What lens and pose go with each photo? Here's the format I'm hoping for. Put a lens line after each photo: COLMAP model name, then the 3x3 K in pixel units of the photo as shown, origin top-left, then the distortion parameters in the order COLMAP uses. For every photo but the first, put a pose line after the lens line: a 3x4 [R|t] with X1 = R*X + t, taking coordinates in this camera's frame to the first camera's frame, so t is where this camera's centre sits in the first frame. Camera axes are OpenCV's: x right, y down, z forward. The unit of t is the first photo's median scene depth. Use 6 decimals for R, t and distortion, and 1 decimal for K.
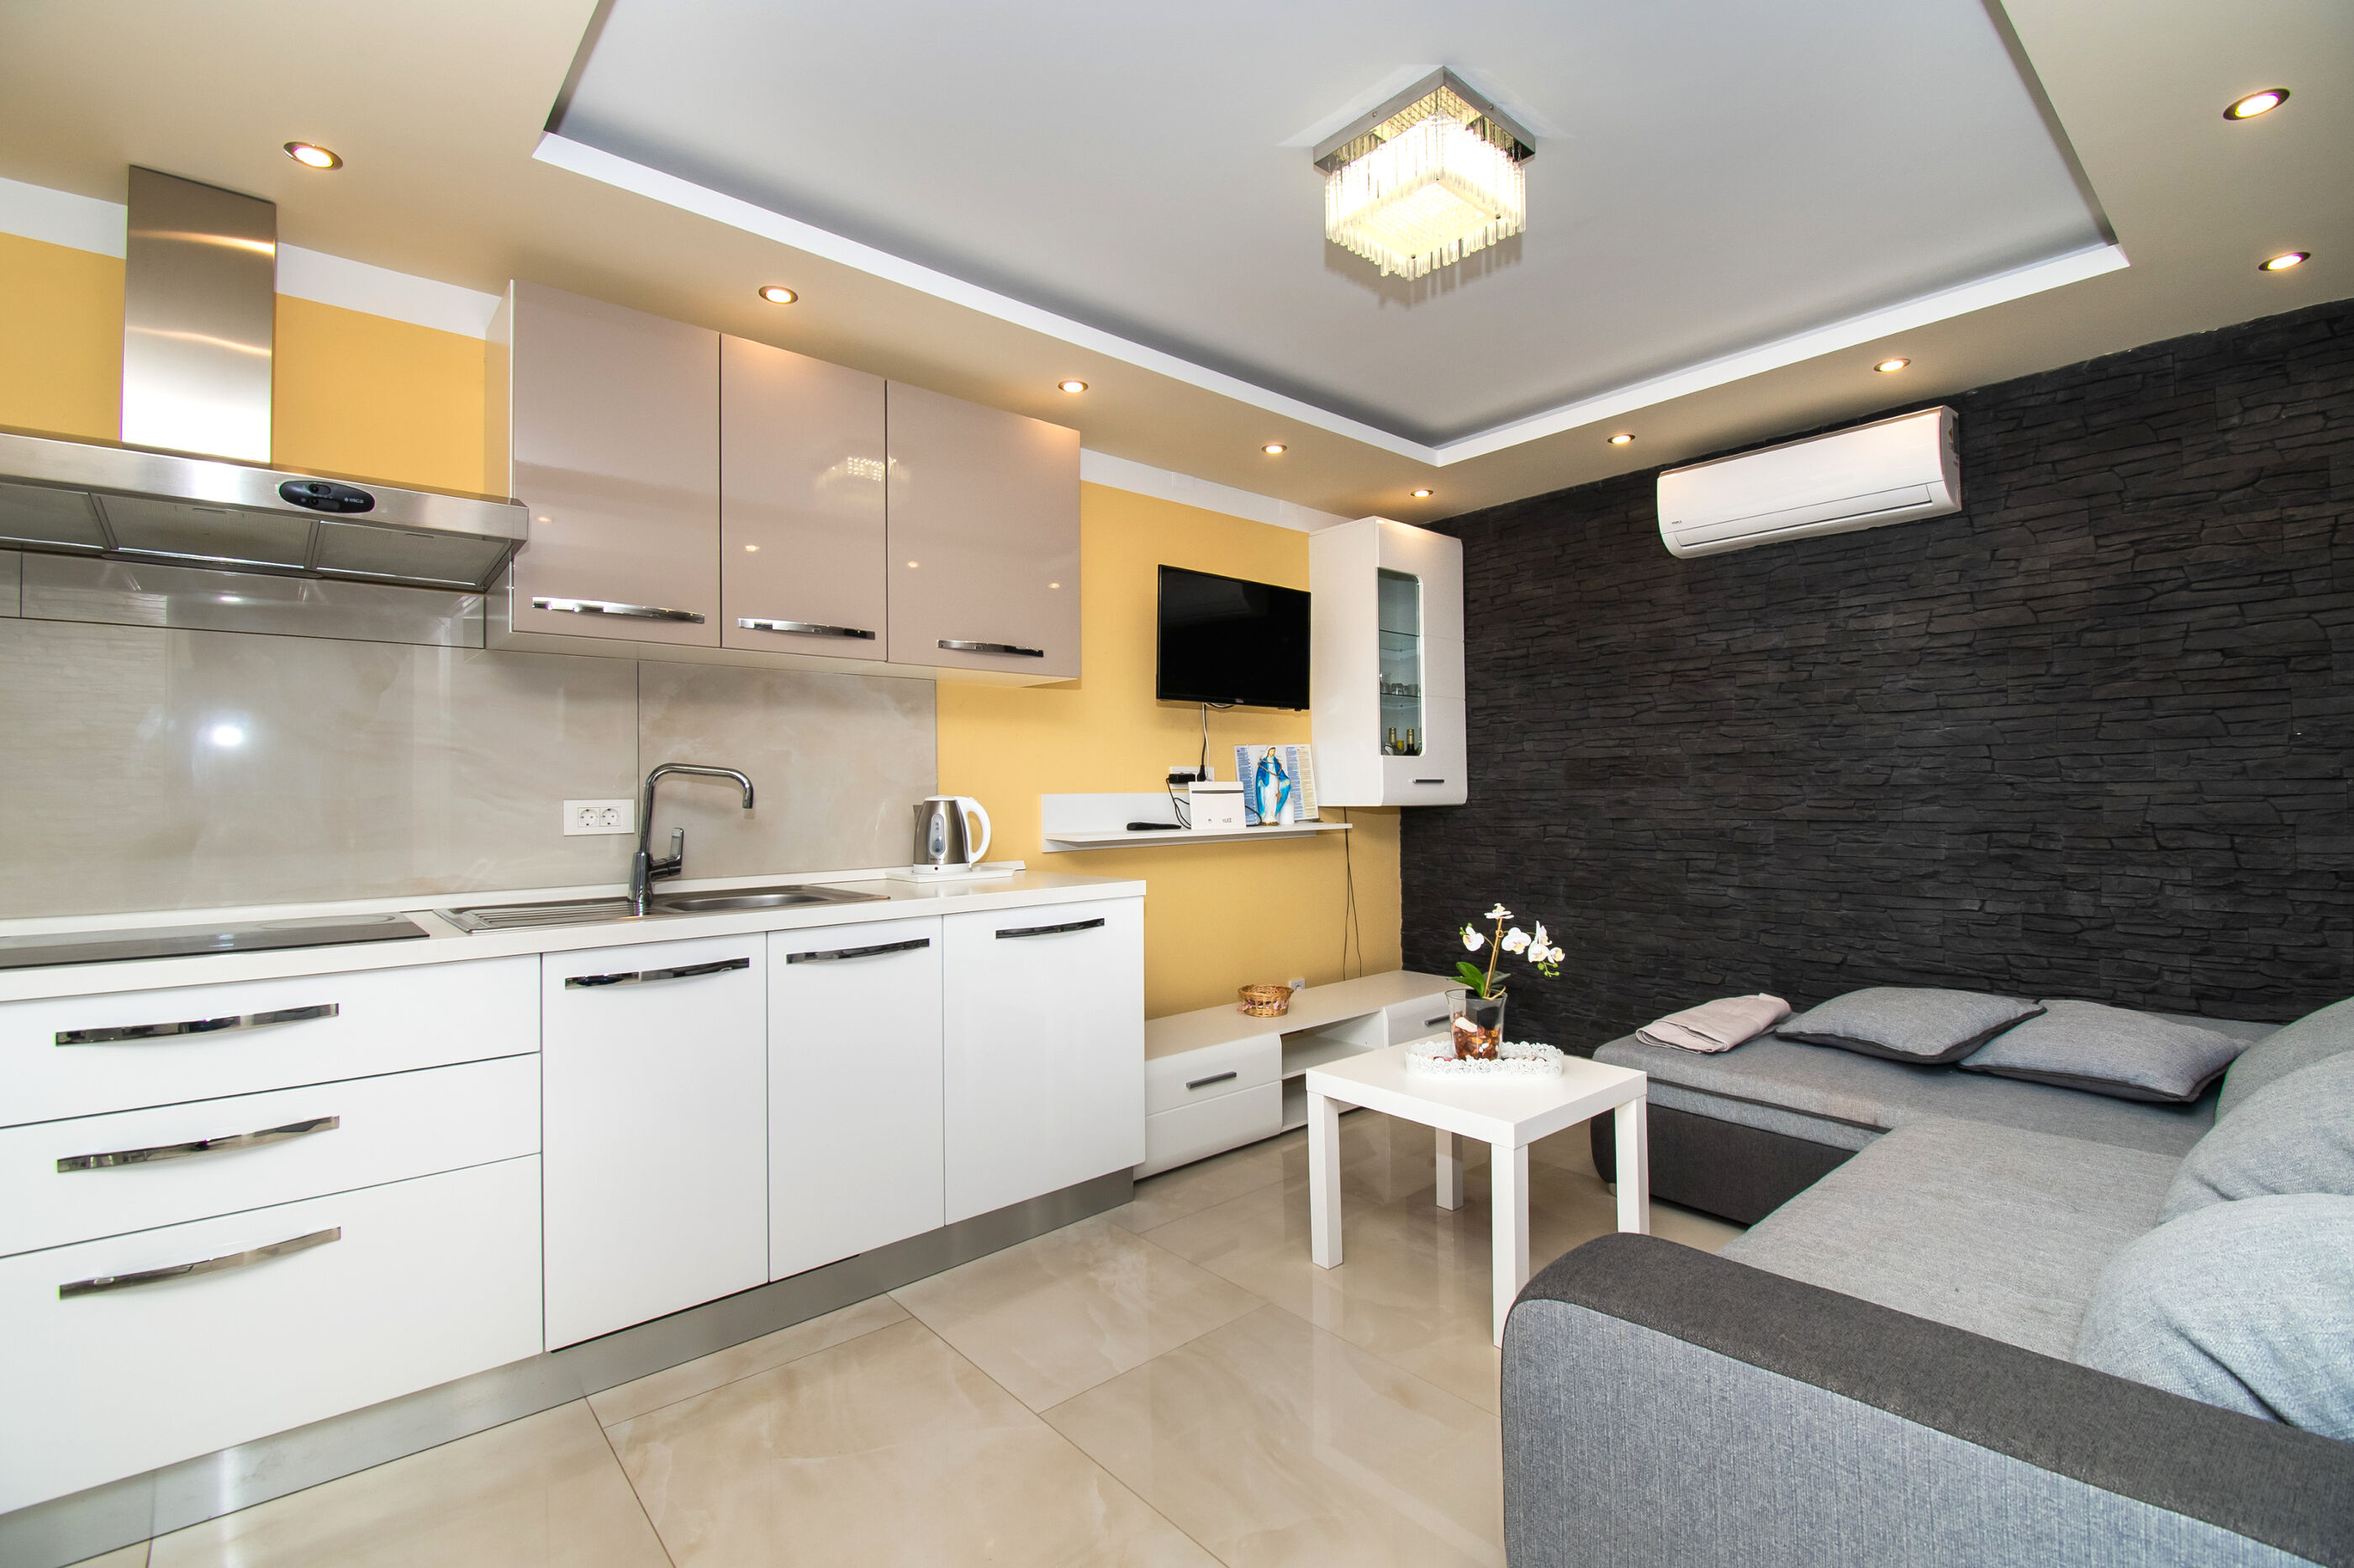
lens RADIAL K [[1021.8, 0, 1168.3], [0, 1021.8, 783.8], [0, 0, 1]] dist [0.000807, -0.011898]
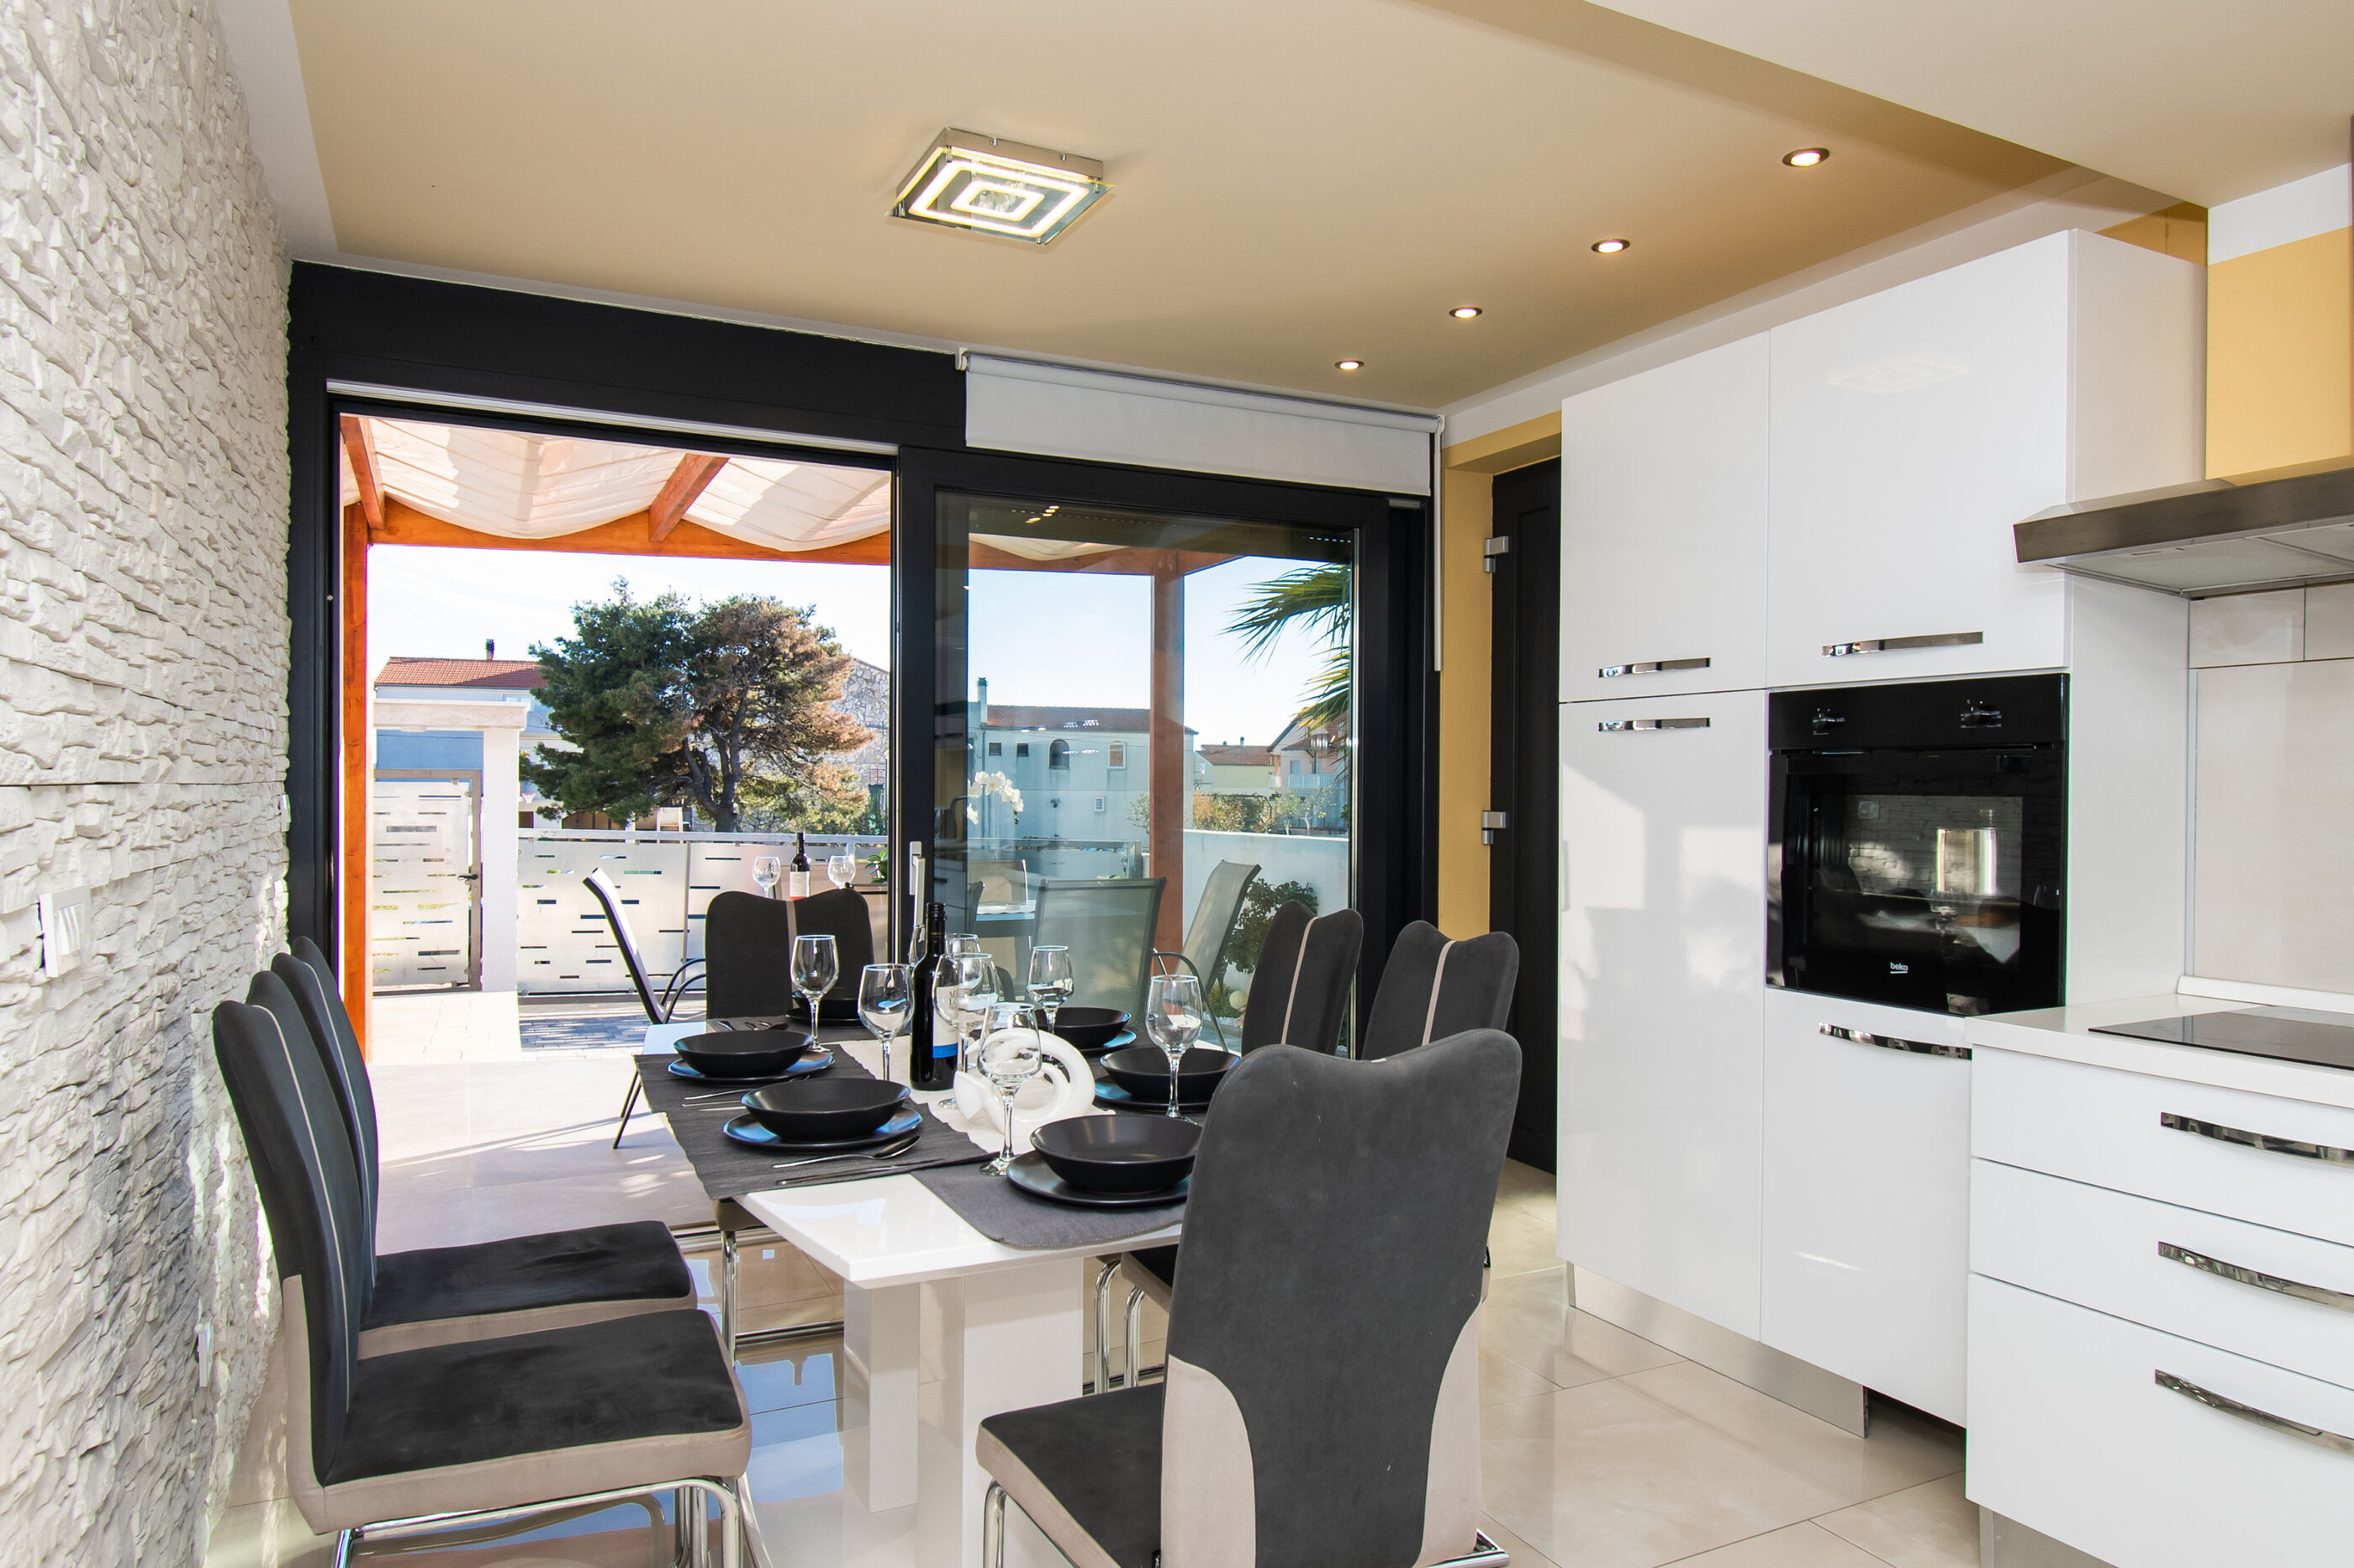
lens RADIAL K [[1465.0, 0, 1211.9], [0, 1465.0, 779.3], [0, 0, 1]] dist [0.017957, -0.037170]
pose [[-0.225987, 0.011082, -0.974067, 0.218255], [0.015316, 0.999852, 0.007822, -0.045212], [0.974010, -0.013151, -0.226124, 0.191259]]
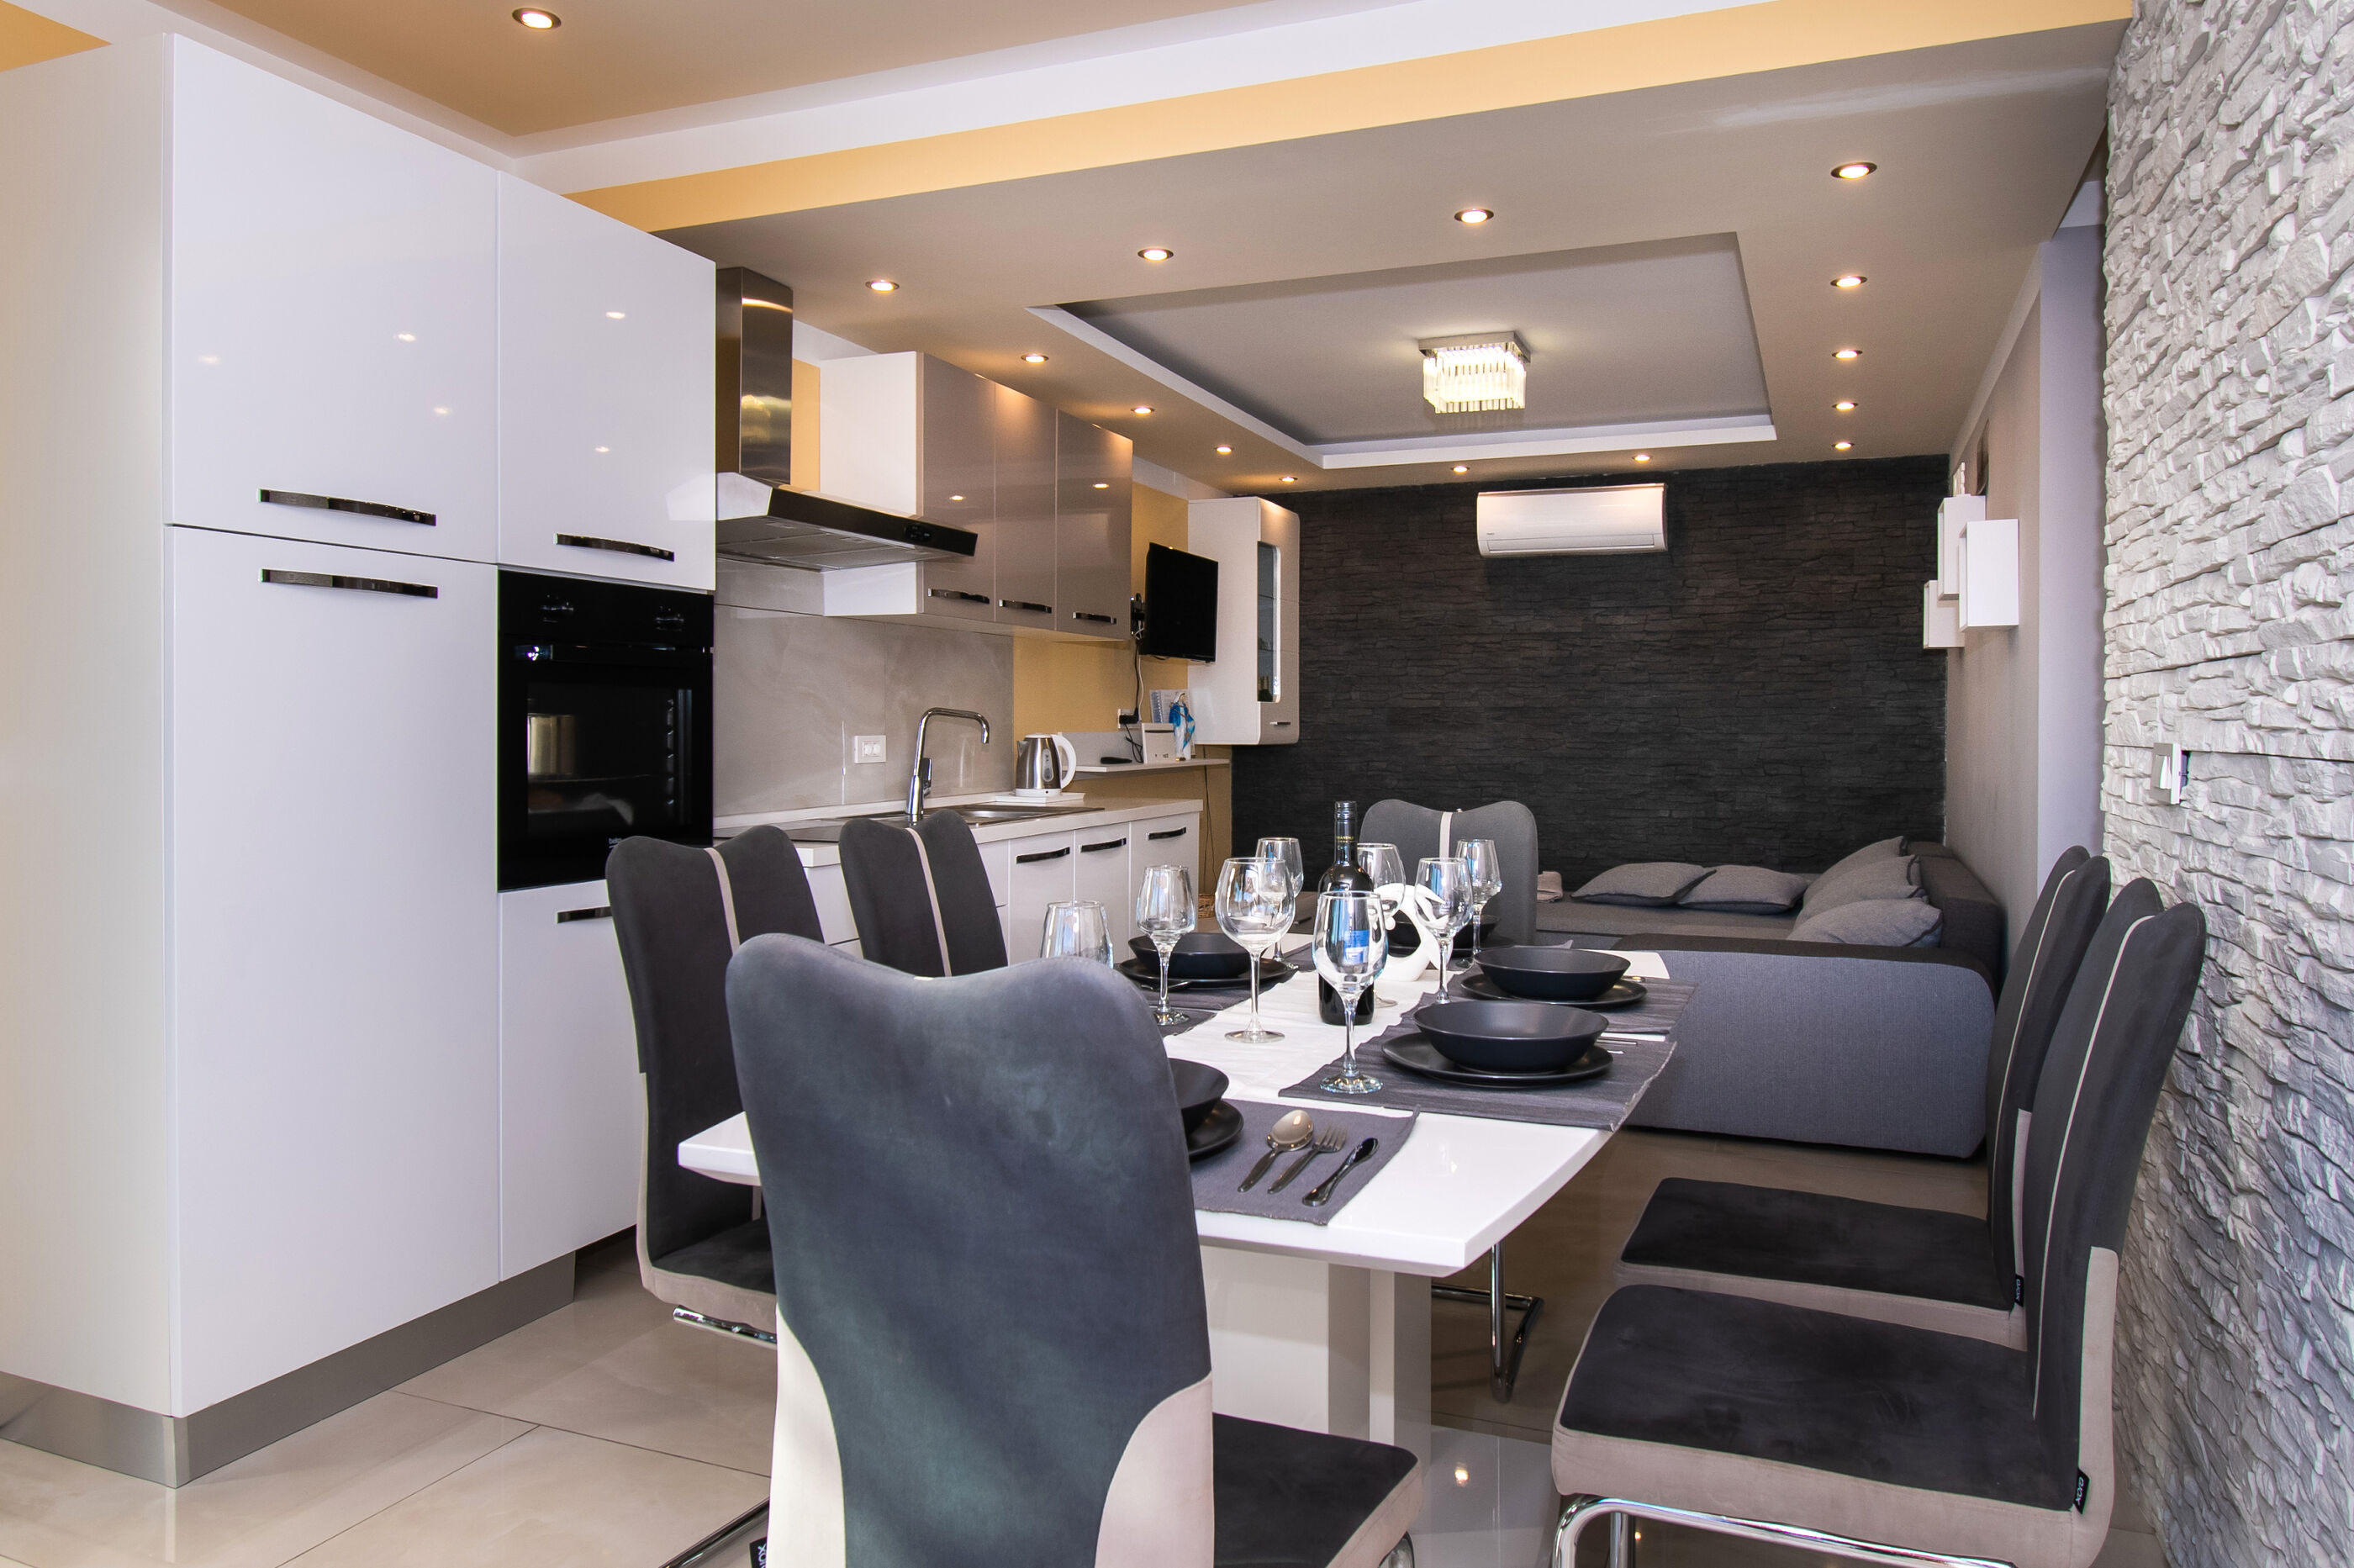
lens RADIAL K [[1430.0, 0, 1193.6], [0, 1430.0, 757.4], [0, 0, 1]] dist [0.005340, 0.000701]
pose [[0.897813, 0.003920, 0.440360, -0.742040], [-0.018118, 0.999443, 0.028041, -0.010528], [-0.440005, -0.033154, 0.897383, -0.570989]]
